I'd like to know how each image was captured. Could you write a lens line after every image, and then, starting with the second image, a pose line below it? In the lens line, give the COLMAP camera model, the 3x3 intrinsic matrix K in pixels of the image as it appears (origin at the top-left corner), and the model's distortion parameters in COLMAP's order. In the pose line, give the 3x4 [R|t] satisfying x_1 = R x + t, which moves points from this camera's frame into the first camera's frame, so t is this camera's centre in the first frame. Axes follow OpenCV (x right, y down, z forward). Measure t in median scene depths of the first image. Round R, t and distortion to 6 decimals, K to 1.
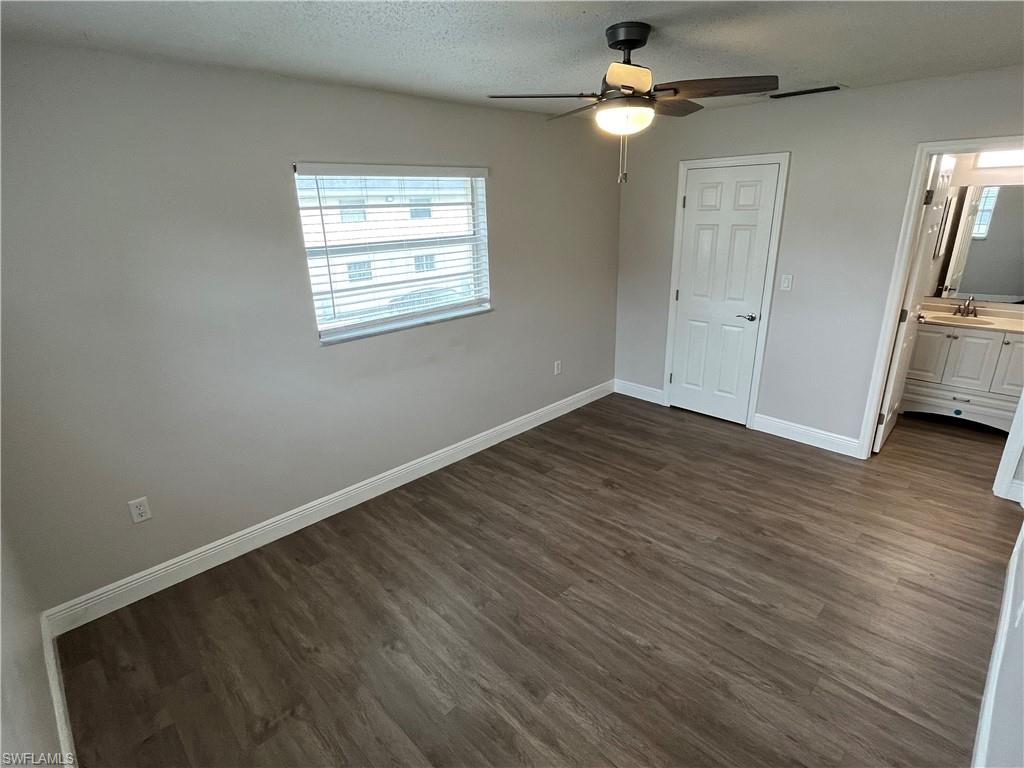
lens RADIAL K [[526.8, 0, 512.0], [0, 526.8, 384.0], [0, 0, 1]] dist [0.000832, -0.001309]
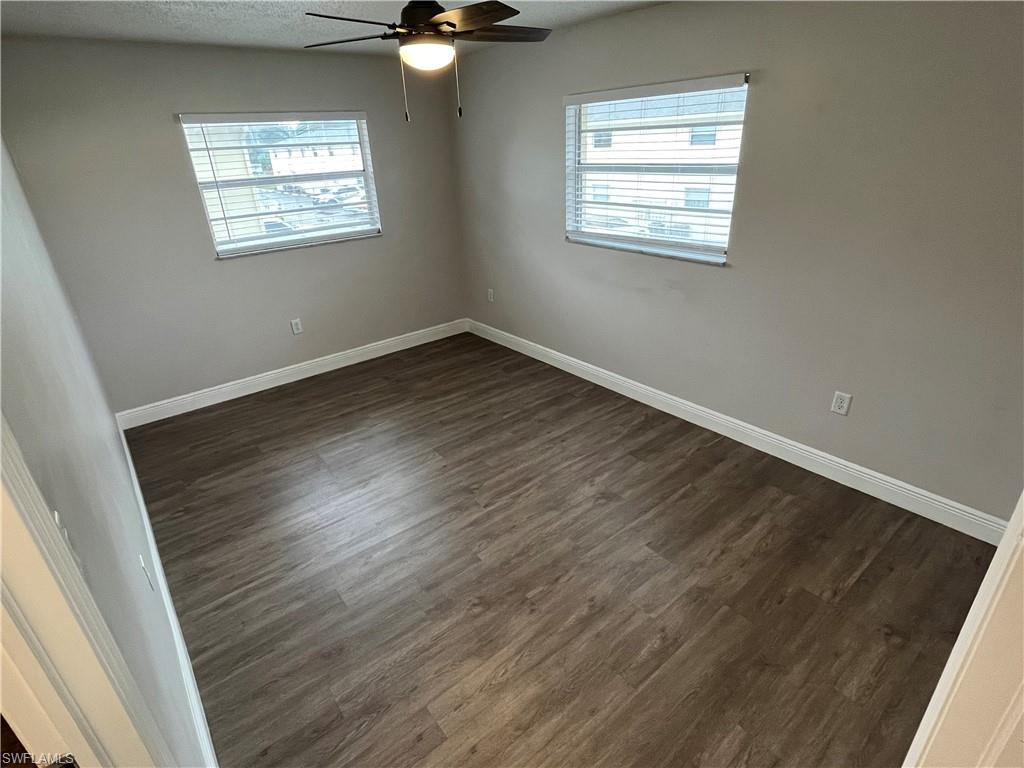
lens RADIAL K [[526.8, 0, 512.0], [0, 526.8, 384.0], [0, 0, 1]] dist [0.000832, -0.001309]
pose [[-0.098314, 0.445275, -0.889980, 0.980505], [-0.278862, 0.846156, 0.454155, -0.328964], [0.955285, 0.292832, 0.040981, 0.909610]]
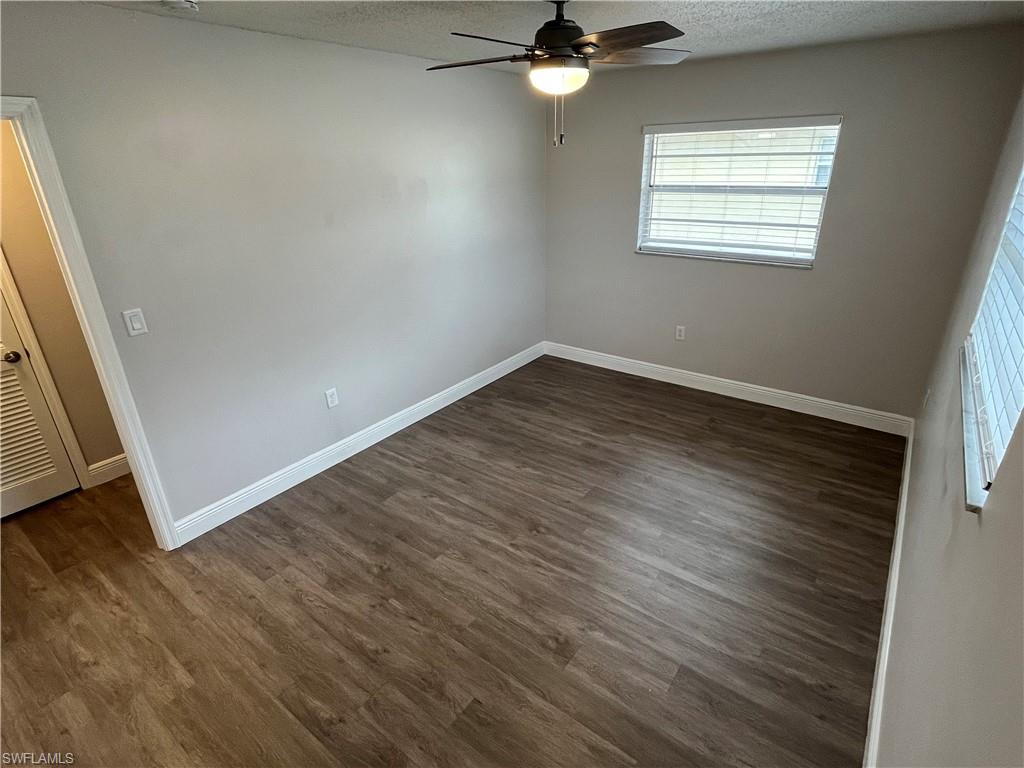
lens RADIAL K [[526.8, 0, 512.0], [0, 526.8, 384.0], [0, 0, 1]] dist [0.000832, -0.001309]
pose [[-0.987863, 0.103260, -0.116038, 0.327835], [-0.001704, 0.739792, 0.672833, -0.513462], [0.155321, 0.664865, -0.730637, 1.438748]]
